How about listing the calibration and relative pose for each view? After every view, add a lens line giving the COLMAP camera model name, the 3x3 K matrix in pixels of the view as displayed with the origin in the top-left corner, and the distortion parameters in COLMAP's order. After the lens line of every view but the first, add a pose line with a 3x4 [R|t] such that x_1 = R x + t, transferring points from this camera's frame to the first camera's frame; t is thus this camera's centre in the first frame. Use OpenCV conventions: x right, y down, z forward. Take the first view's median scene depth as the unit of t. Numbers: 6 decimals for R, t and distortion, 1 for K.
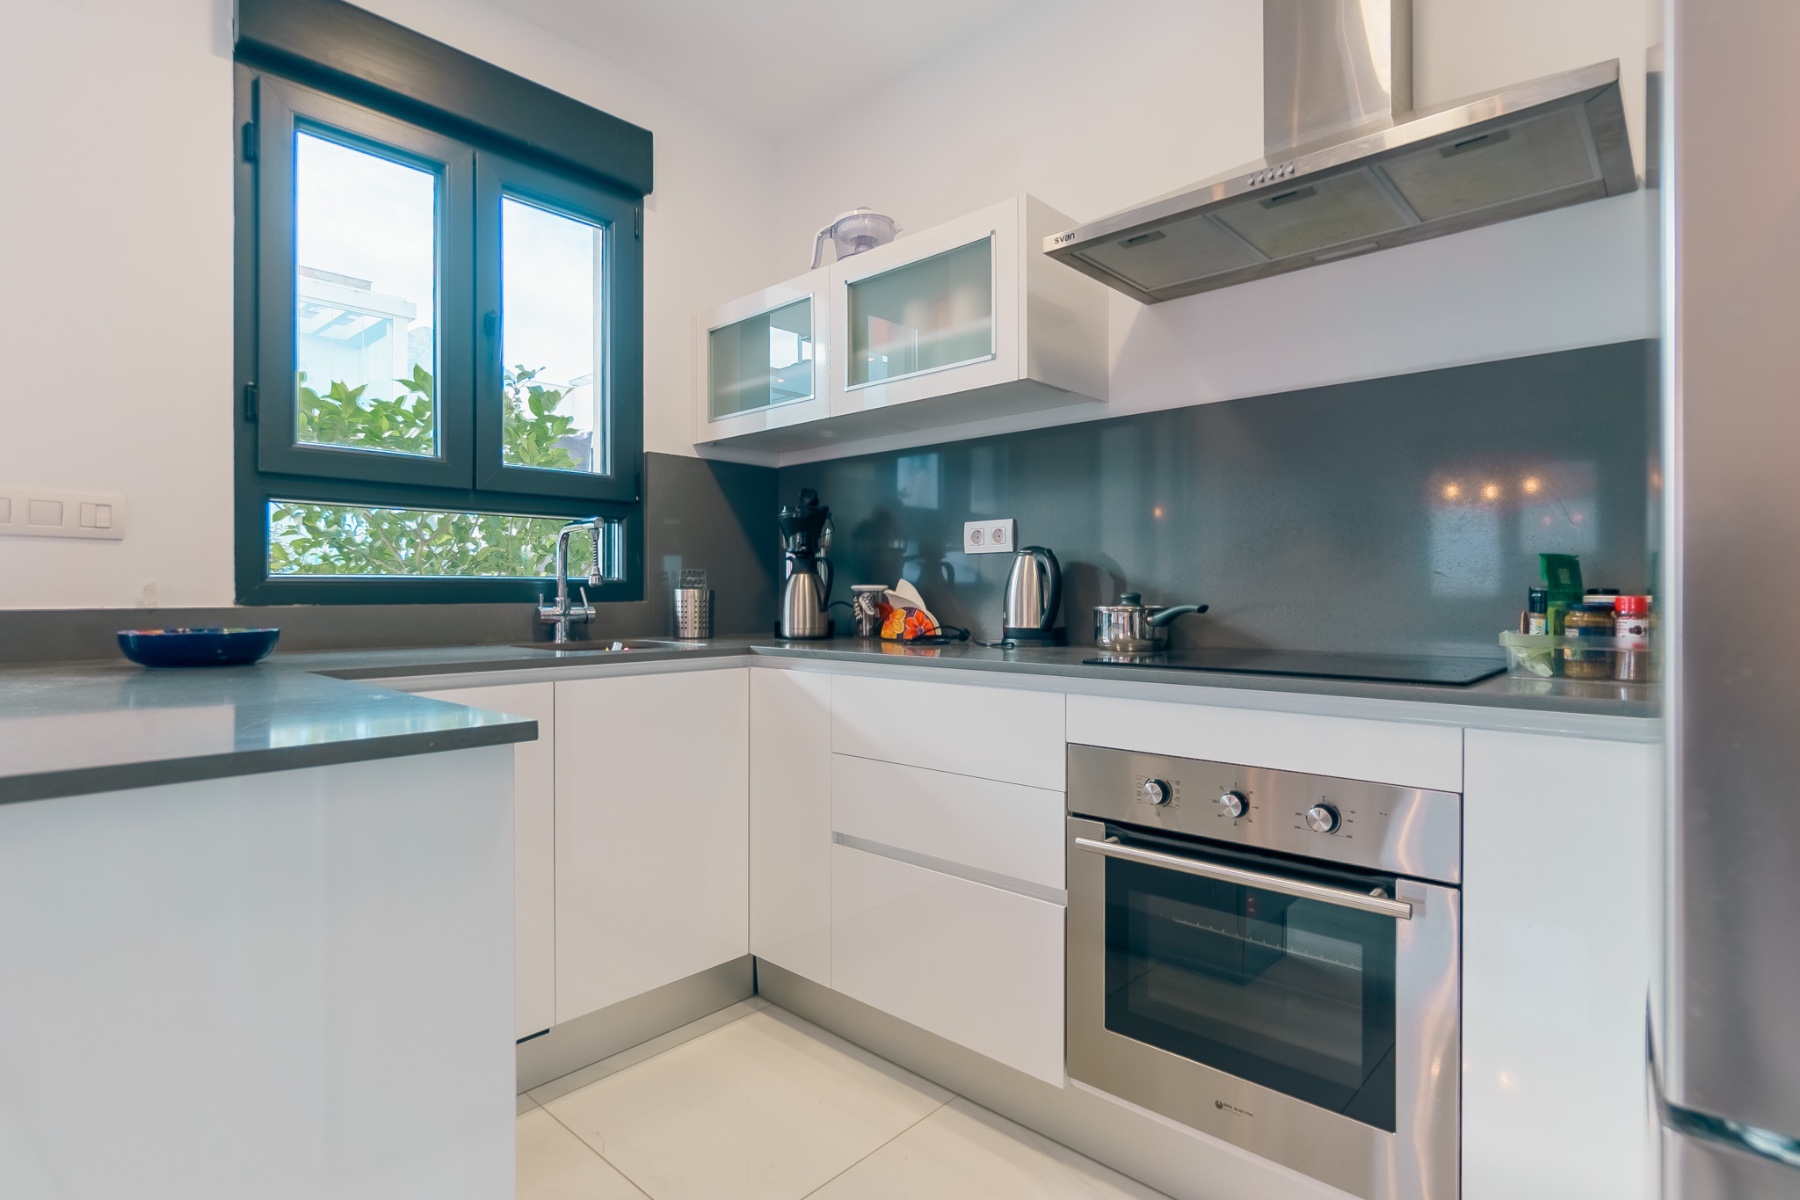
lens RADIAL K [[877.6, 0, 900.0], [0, 877.6, 600.0], [0, 0, 1]] dist [-0.001702, -0.000364]
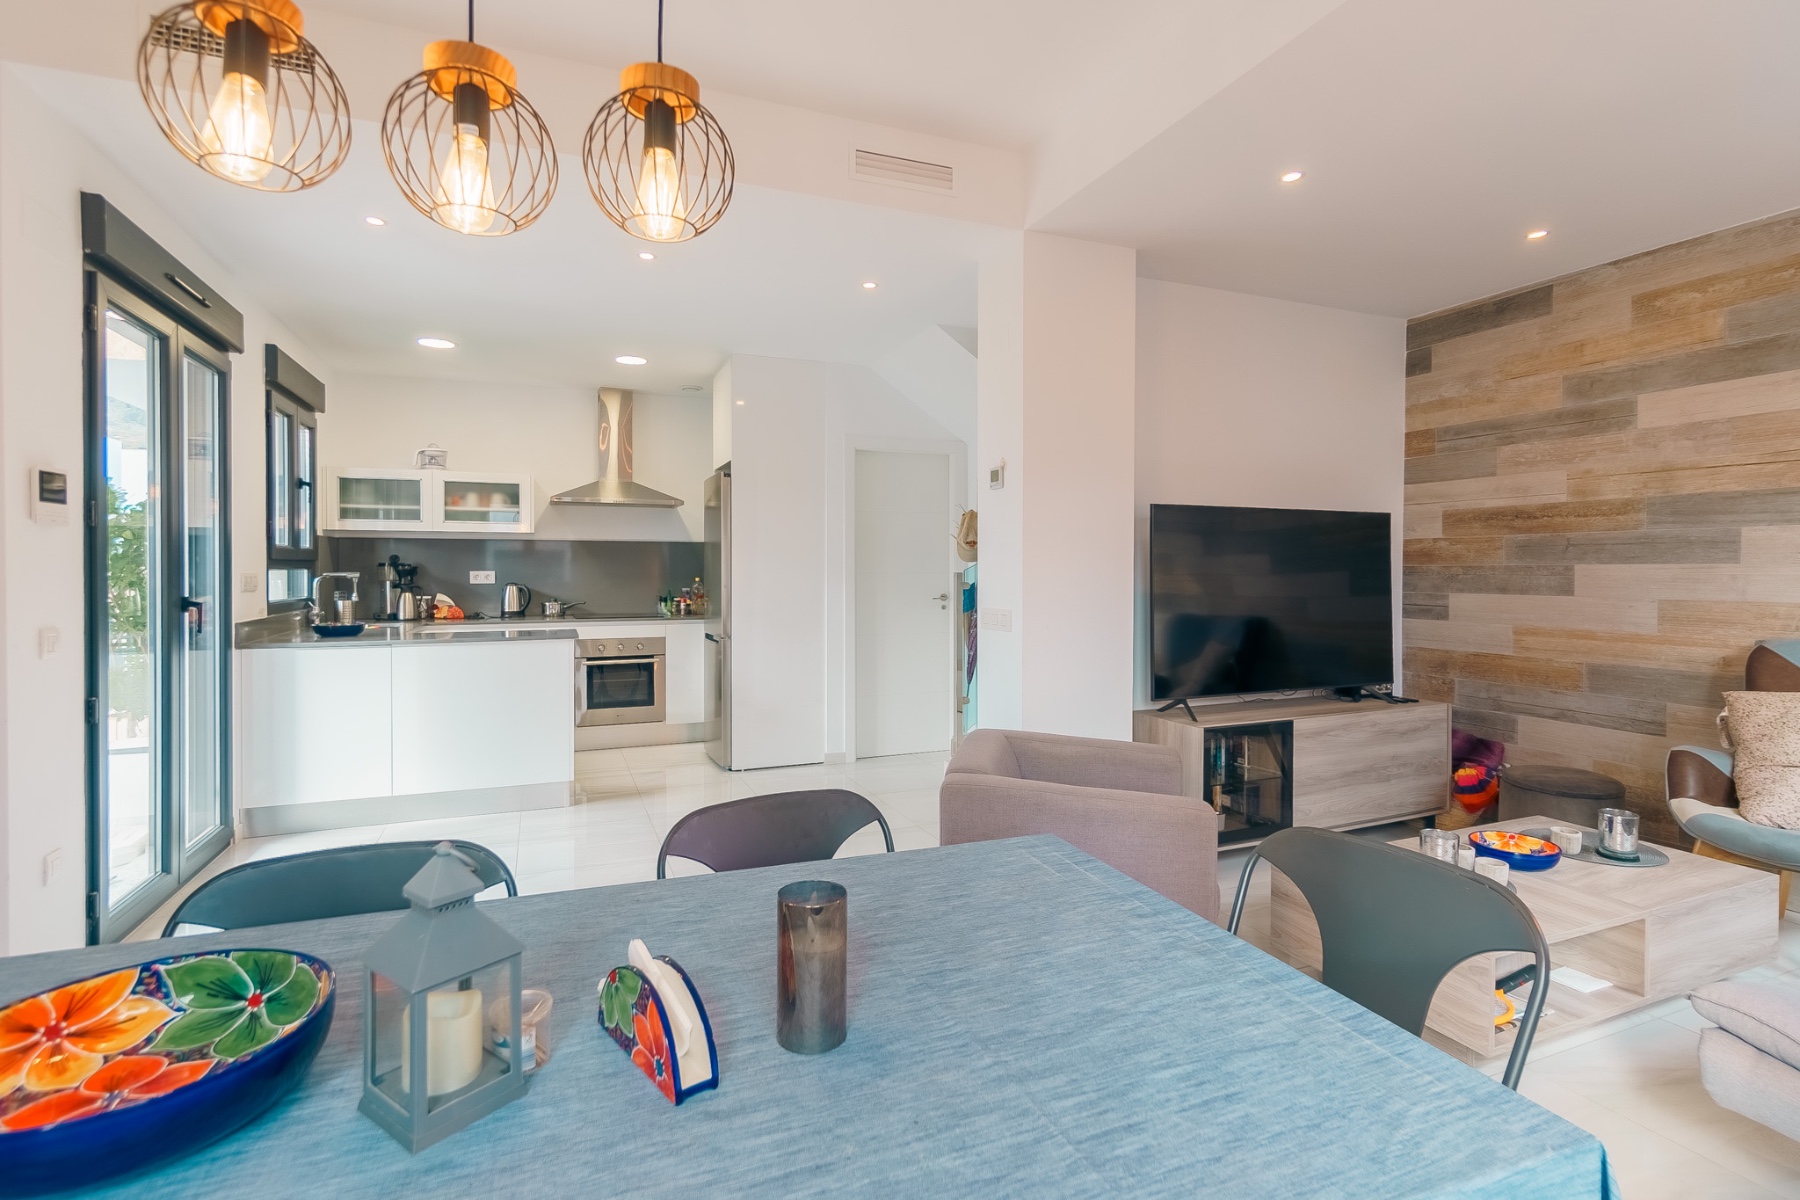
lens RADIAL K [[860.0, 0, 886.9], [0, 860.0, 576.6], [0, 0, 1]] dist [-0.001094, 0.000242]
pose [[0.432883, -0.009415, 0.901401, -1.777772], [0.003206, 0.999955, 0.008905, -0.097203], [-0.901444, -0.000965, 0.432894, -1.274068]]
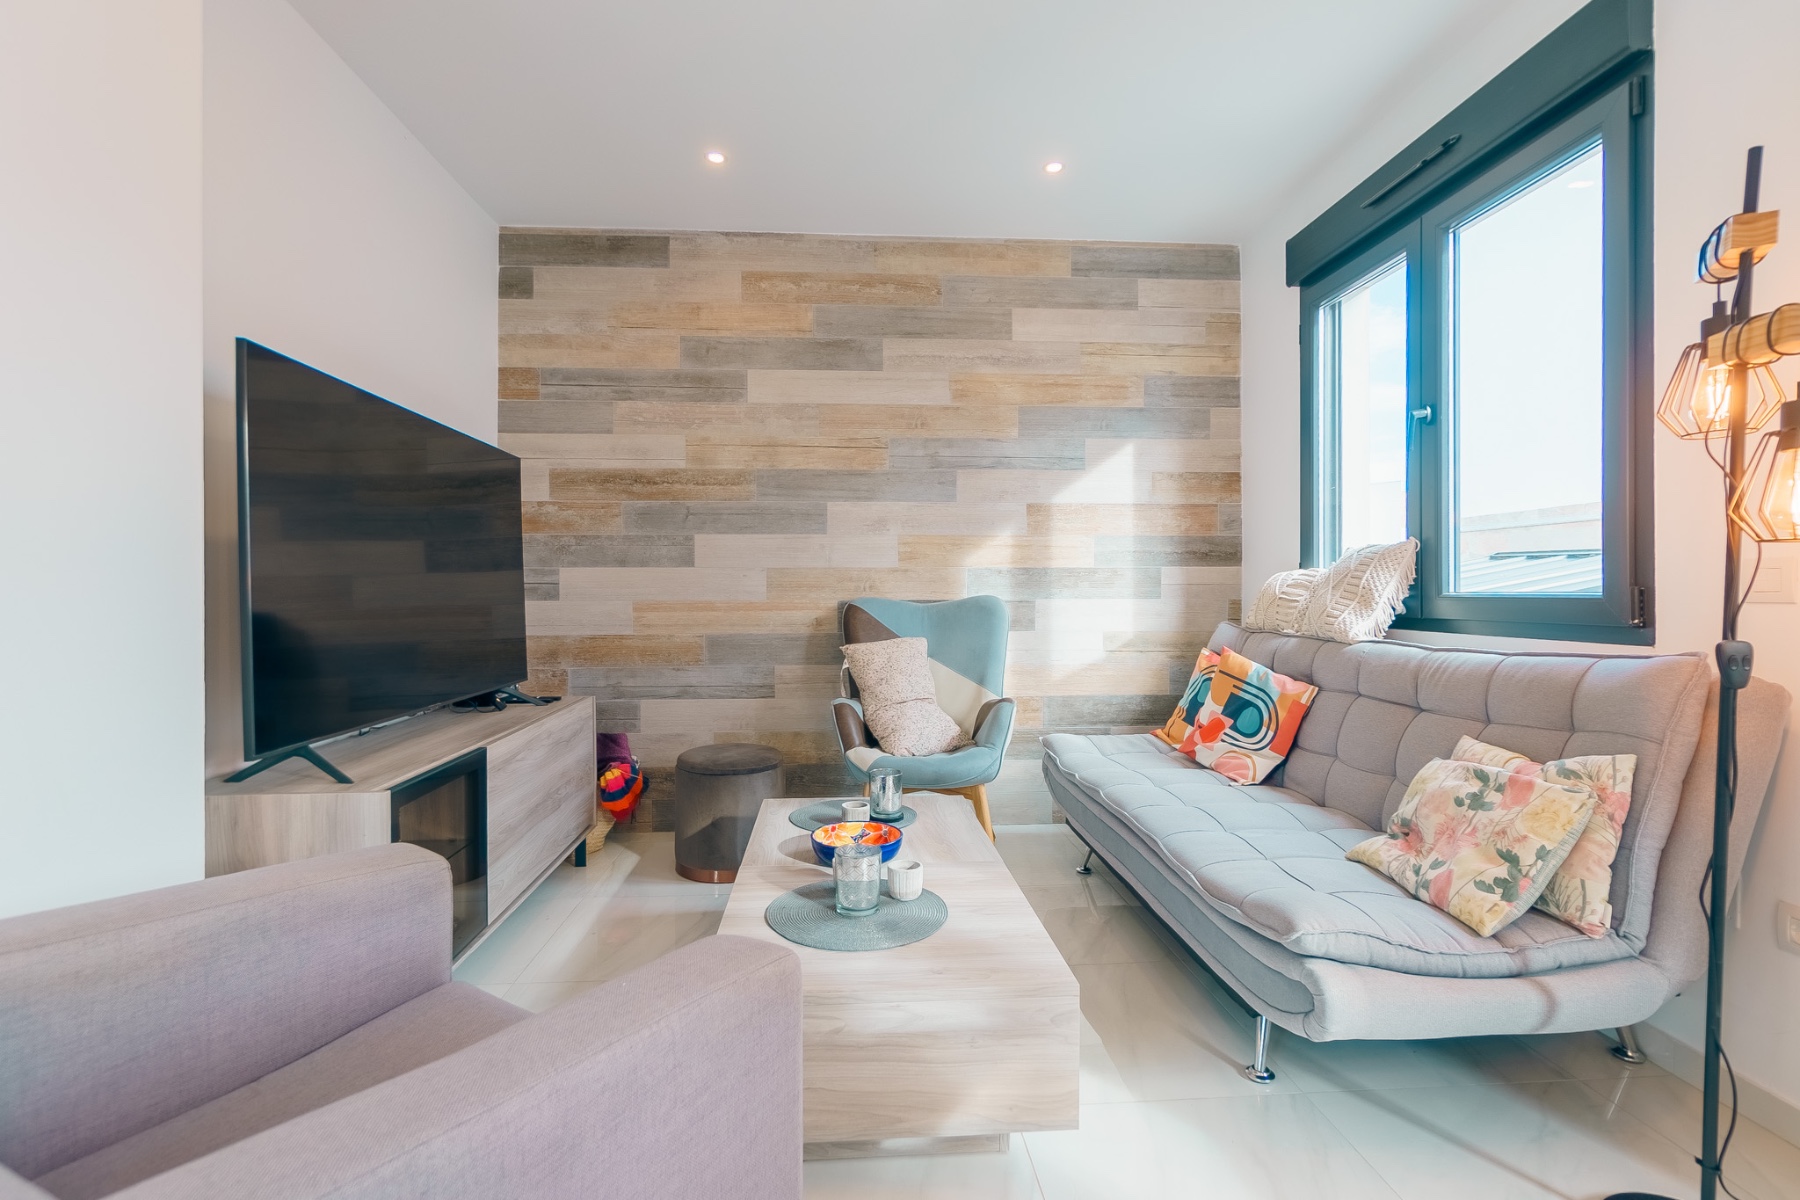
lens RADIAL K [[820.6, 0, 903.1], [0, 820.6, 594.2], [0, 0, 1]] dist [-0.002652, -0.000109]
pose [[-0.720878, -0.001665, 0.693060, -1.019419], [0.005354, 0.999954, 0.007970, 0.003585], [-0.693041, 0.009456, -0.720836, -0.907677]]
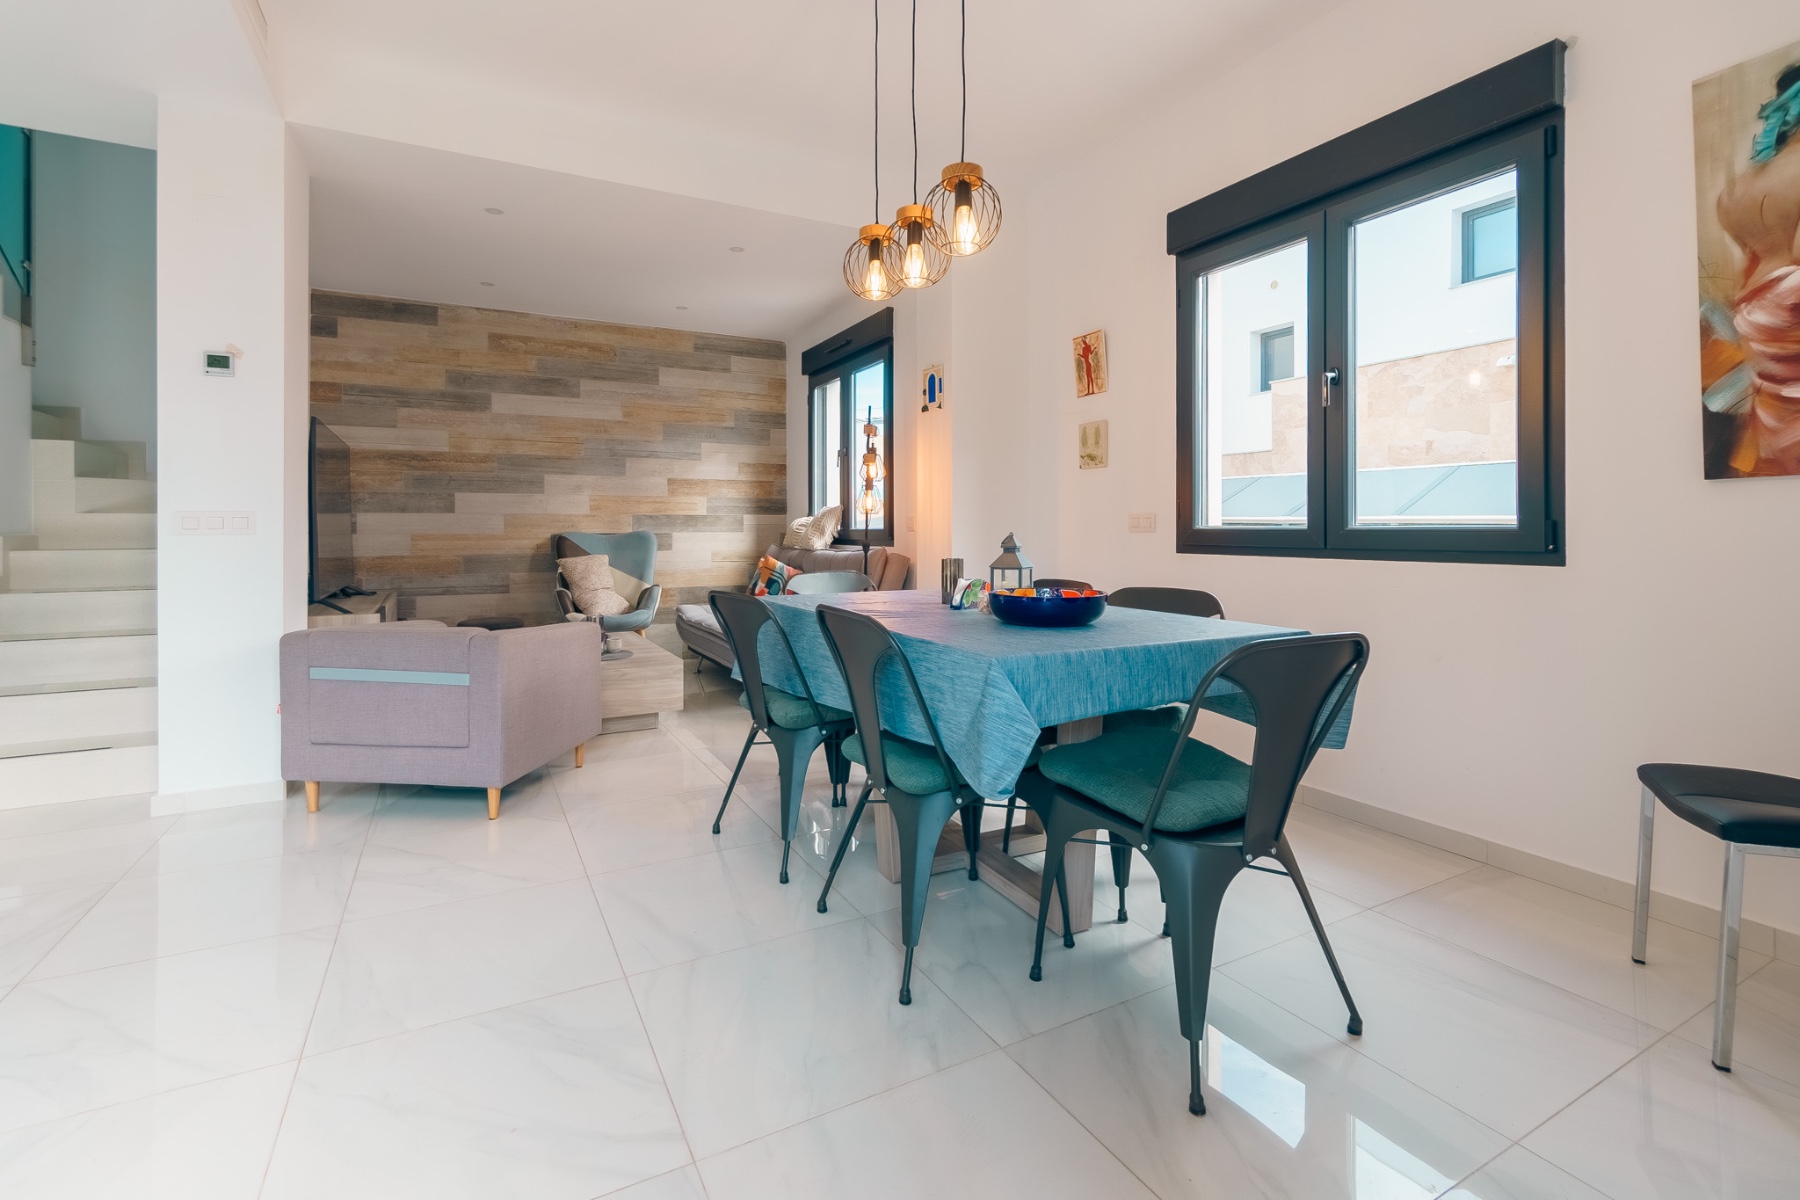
lens RADIAL K [[786.2, 0, 894.6], [0, 786.2, 525.3], [0, 0, 1]] dist [-0.001652, 0.000049]
pose [[-0.941828, 0.004051, 0.336070, -1.738402], [0.004046, 0.999992, -0.000715, 0.007251], [-0.336070, 0.000686, -0.941837, 0.068354]]
